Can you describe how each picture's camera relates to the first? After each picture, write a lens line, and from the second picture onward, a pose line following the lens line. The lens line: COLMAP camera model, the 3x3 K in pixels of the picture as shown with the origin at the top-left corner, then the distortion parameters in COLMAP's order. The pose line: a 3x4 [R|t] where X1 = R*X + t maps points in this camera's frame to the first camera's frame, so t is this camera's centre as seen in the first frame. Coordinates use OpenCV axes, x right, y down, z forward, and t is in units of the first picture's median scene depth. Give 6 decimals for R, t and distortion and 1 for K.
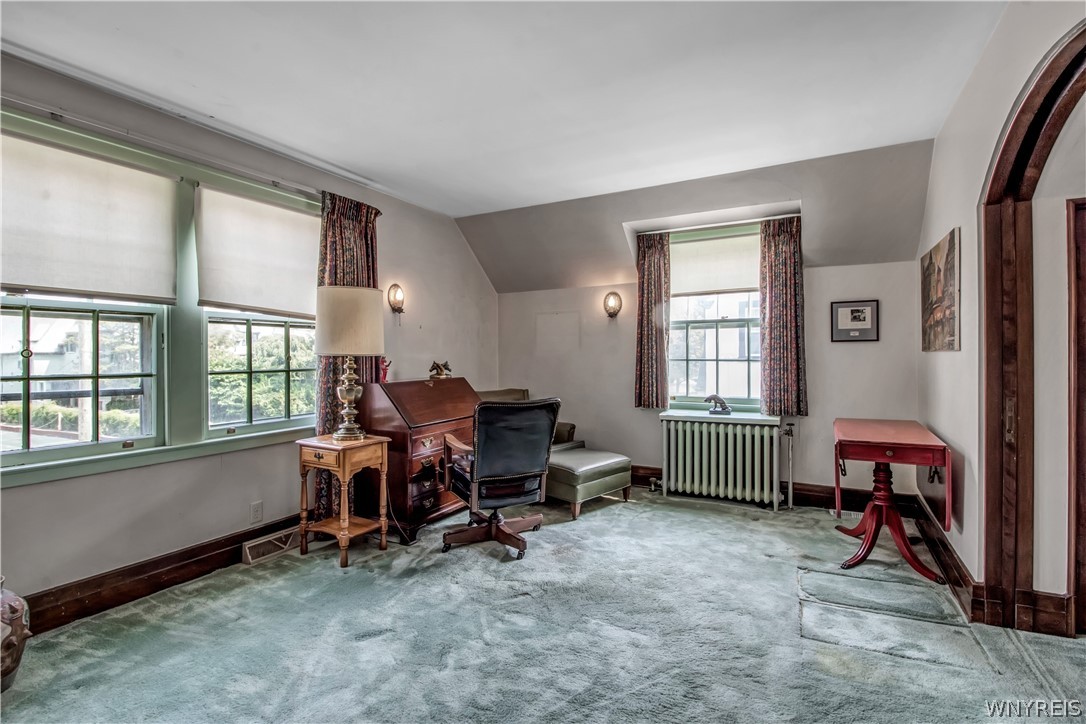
lens RADIAL K [[523.7, 0, 543.0], [0, 523.7, 362.0], [0, 0, 1]] dist [0.000484, 0.000070]
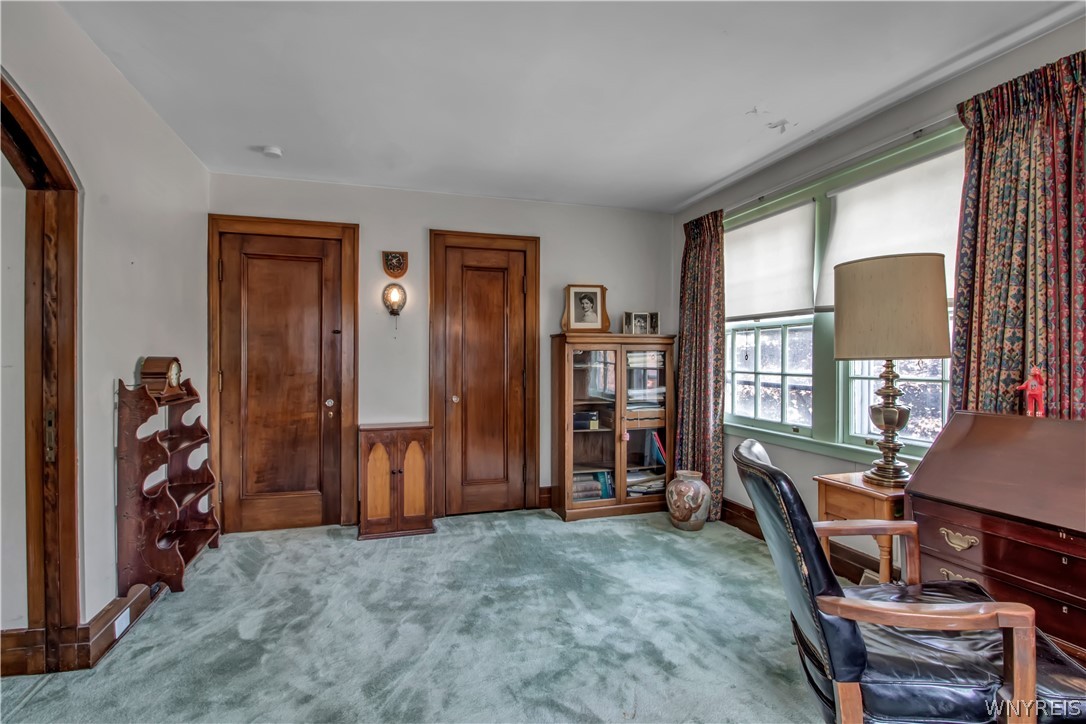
lens RADIAL K [[523.7, 0, 543.0], [0, 523.7, 362.0], [0, 0, 1]] dist [0.000484, 0.000070]
pose [[-0.696359, 0.010256, -0.717621, 0.522577], [-0.002866, 0.999850, 0.017070, -0.024060], [0.717688, 0.013944, -0.696225, 1.403825]]
